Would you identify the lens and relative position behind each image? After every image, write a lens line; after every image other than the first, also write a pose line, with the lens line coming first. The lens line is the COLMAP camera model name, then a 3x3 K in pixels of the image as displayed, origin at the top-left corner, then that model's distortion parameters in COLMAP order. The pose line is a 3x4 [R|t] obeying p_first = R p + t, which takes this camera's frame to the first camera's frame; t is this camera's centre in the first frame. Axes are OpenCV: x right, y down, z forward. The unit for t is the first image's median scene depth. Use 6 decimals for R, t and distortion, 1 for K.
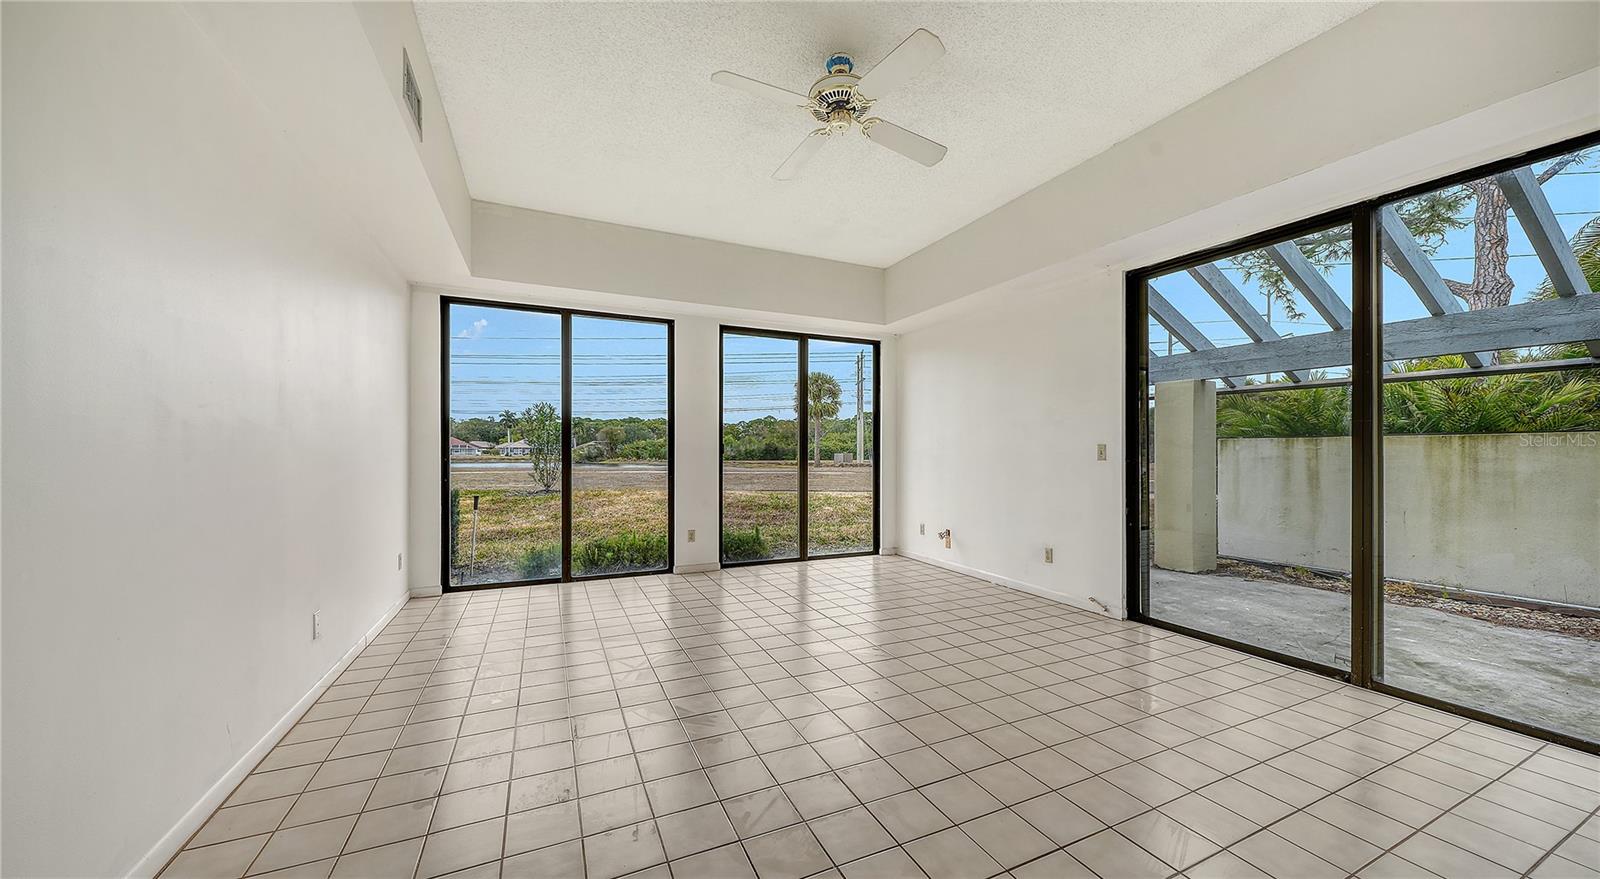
lens RADIAL K [[586.2, 0, 822.3], [0, 586.2, 451.3], [0, 0, 1]] dist [-0.005974, -0.000011]
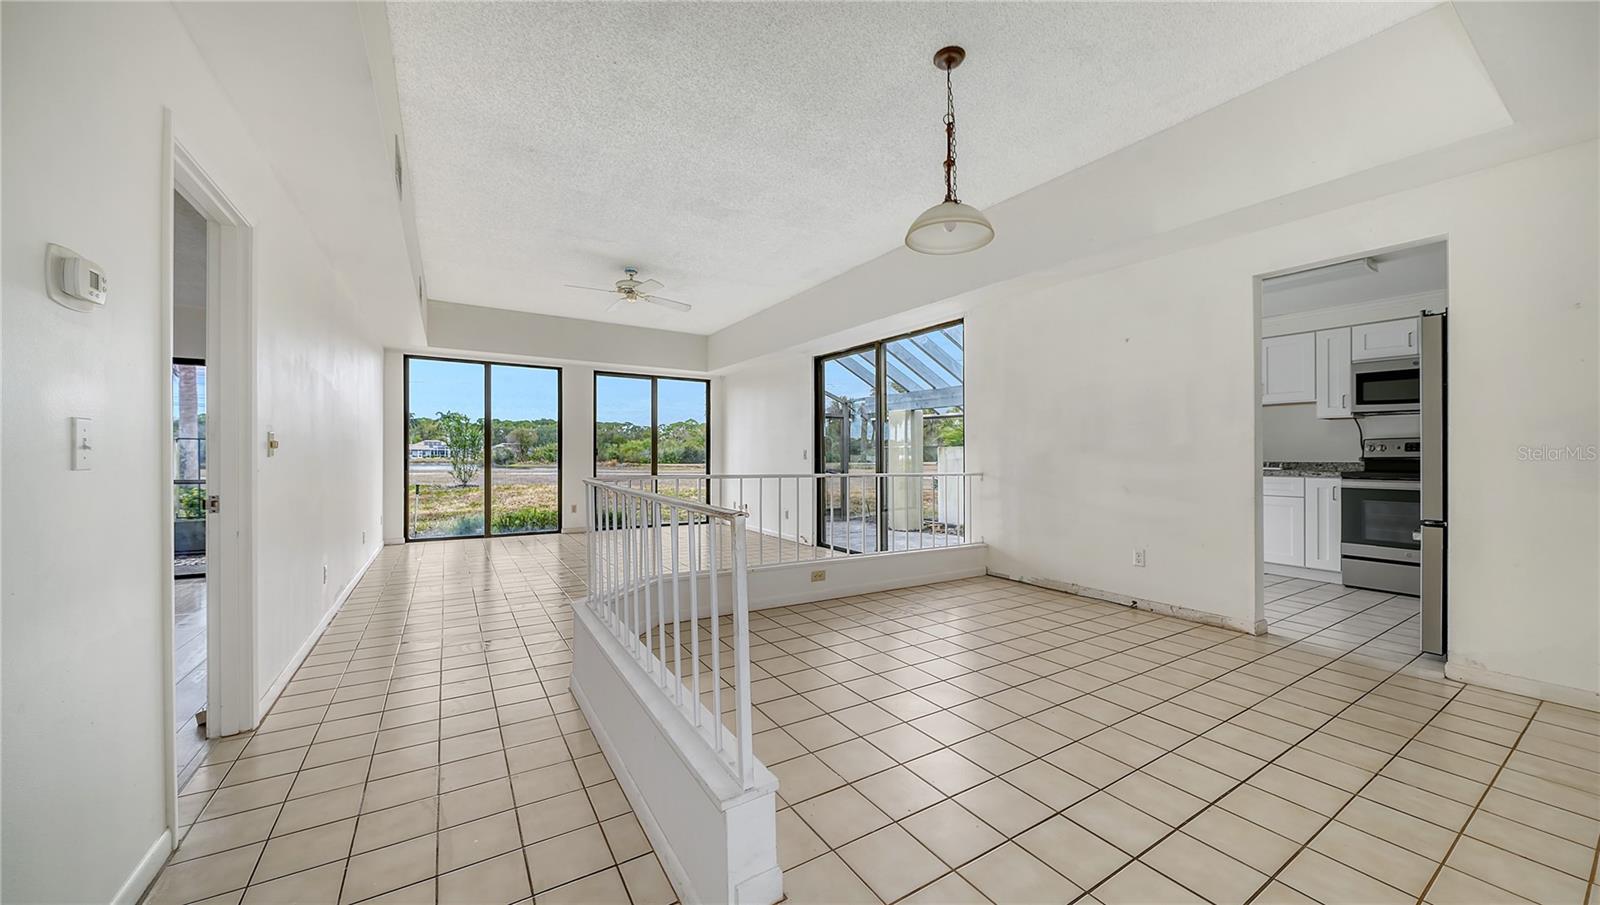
lens RADIAL K [[593.4, 0, 835.3], [0, 593.4, 458.2], [0, 0, 1]] dist [-0.012407, -0.000035]
pose [[0.990106, 0.001840, 0.140312, 0.232526], [-0.002630, 0.999982, 0.005449, 0.001479], [-0.140299, -0.005764, 0.990092, -0.618523]]
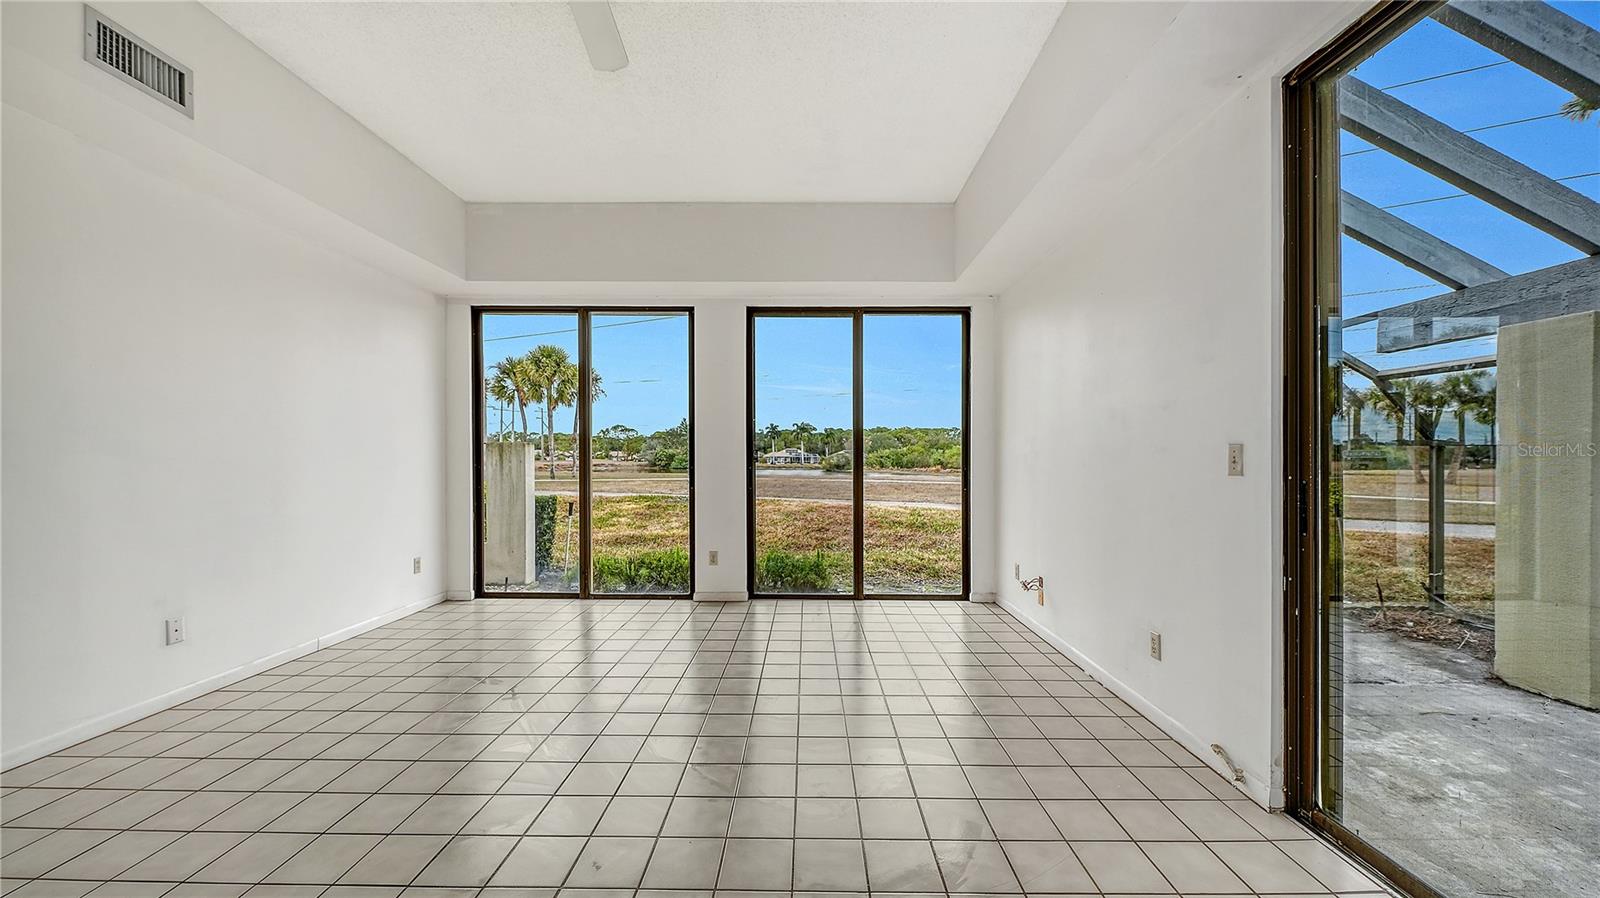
lens RADIAL K [[586.2, 0, 809.5], [0, 586.2, 463.4], [0, 0, 1]] dist [-0.005974, -0.000011]
pose [[0.897038, 0.002392, -0.441946, 0.276911], [0.000013, 0.999985, 0.005438, 0.001447], [0.441953, -0.004883, 0.897025, 0.293962]]
